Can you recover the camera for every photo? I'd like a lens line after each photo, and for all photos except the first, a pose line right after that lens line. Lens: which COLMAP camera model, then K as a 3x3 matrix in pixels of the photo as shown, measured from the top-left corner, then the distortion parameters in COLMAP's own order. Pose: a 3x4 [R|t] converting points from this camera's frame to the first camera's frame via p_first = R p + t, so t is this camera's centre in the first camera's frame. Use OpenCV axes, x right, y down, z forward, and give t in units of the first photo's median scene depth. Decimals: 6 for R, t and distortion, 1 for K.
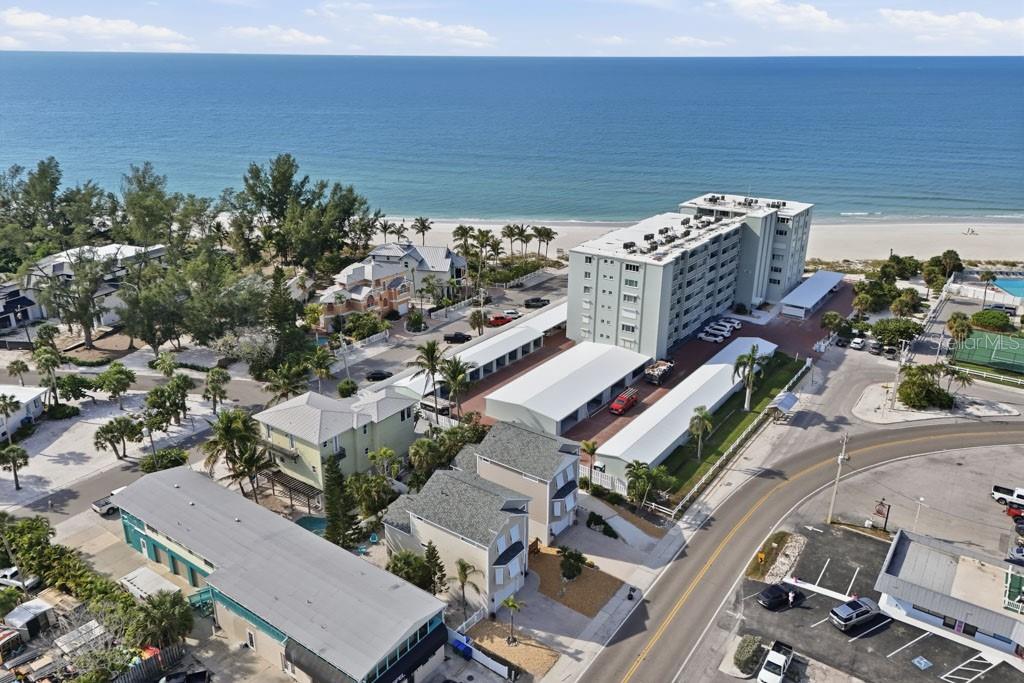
lens RADIAL K [[743.5, 0, 512.0], [0, 743.5, 341.5], [0, 0, 1]] dist [0.086251, -0.087003]
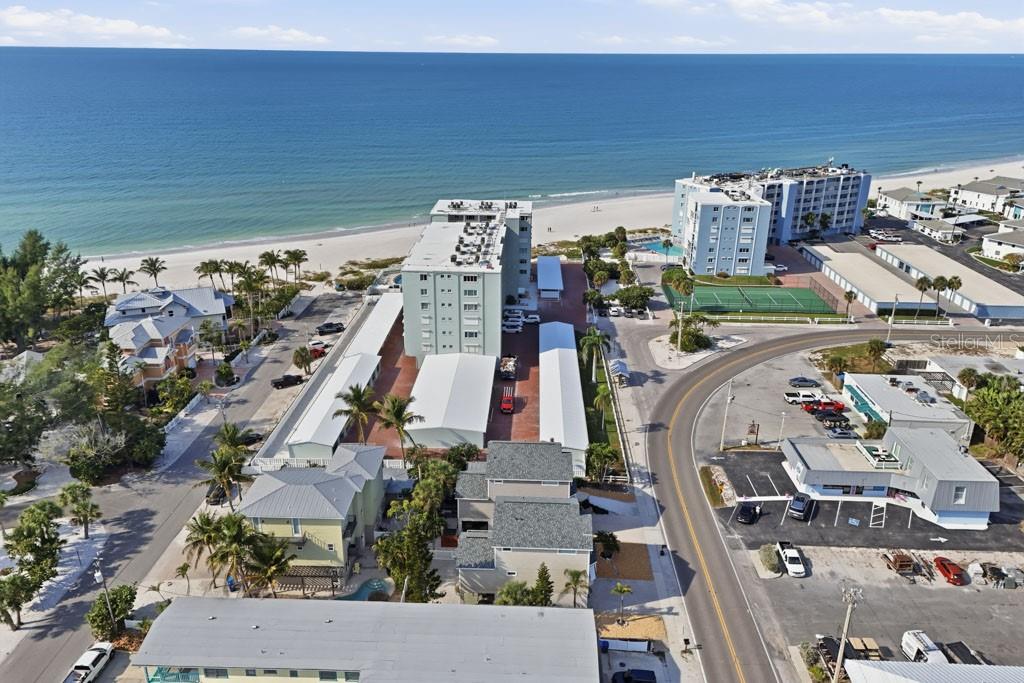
lens RADIAL K [[743.5, 0, 512.0], [0, 743.5, 341.5], [0, 0, 1]] dist [0.086251, -0.087003]
pose [[0.832150, -0.198300, 0.517884, -0.354115], [0.194070, 0.978962, 0.063012, -0.064748], [-0.519484, 0.048070, 0.853127, 0.058470]]
